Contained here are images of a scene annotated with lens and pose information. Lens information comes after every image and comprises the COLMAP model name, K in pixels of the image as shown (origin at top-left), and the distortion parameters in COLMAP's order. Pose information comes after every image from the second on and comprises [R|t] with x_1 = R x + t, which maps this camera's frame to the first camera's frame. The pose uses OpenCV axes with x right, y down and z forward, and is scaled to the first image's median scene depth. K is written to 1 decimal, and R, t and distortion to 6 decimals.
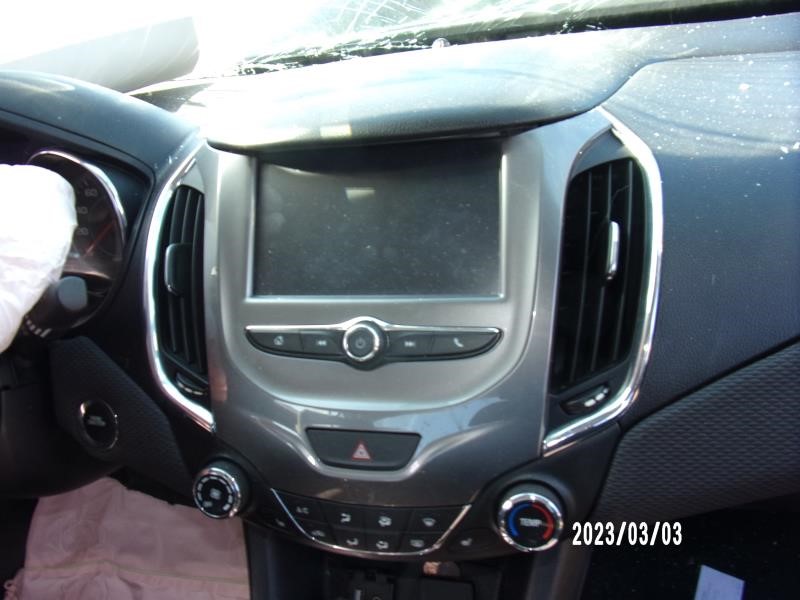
lens RADIAL K [[615.3, 0, 400.0], [0, 615.3, 300.0], [0, 0, 1]] dist [-0.003767, -0.012217]
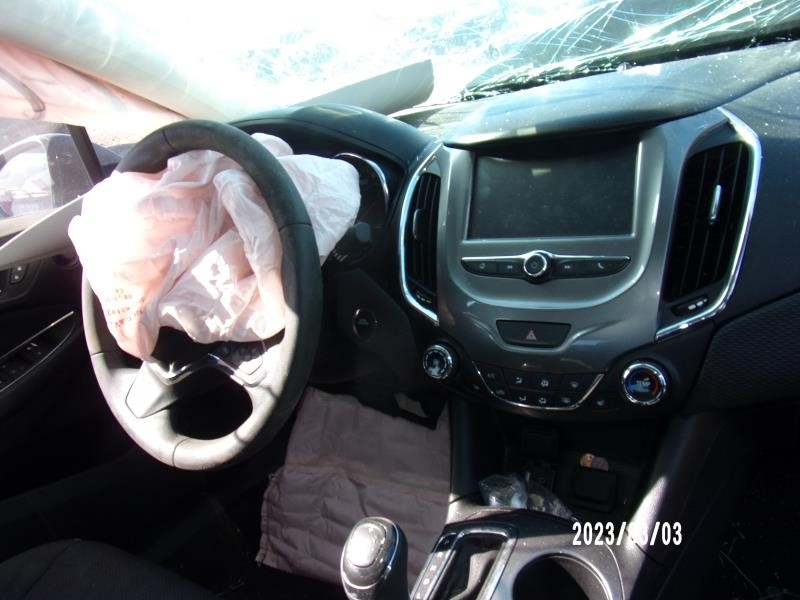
lens RADIAL K [[616.6, 0, 400.4], [0, 616.6, 284.2], [0, 0, 1]] dist [0.055467, -0.002585]
pose [[0.946584, 0.048365, -0.318809, 0.094746], [-0.068474, 0.996288, -0.052165, 0.183058], [0.315102, 0.071209, 0.946383, -0.478701]]
